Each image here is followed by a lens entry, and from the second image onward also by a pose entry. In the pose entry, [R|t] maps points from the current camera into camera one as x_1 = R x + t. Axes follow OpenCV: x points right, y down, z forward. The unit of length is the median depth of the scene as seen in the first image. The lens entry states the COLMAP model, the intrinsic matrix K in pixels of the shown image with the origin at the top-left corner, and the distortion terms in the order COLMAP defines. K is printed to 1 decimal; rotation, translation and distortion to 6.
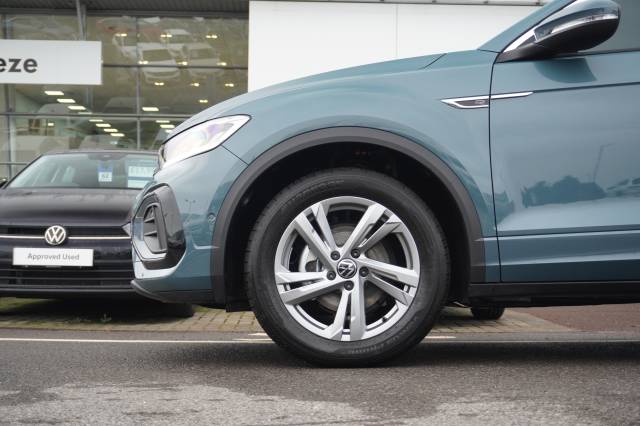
lens RADIAL K [[896.2, 0, 319.9], [0, 896.2, 216.3], [0, 0, 1]] dist [-0.010042, 0.000000]
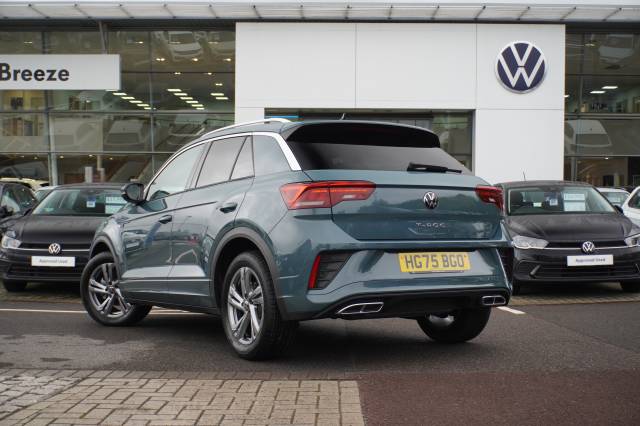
lens RADIAL K [[896.2, 0, 319.9], [0, 896.2, 208.6], [0, 0, 1]] dist [-0.010042, 0.000000]
pose [[0.998082, -0.005310, -0.061678, 0.113819], [0.009011, 0.998165, 0.059875, -0.053385], [0.061247, -0.060316, 0.996299, -0.246149]]
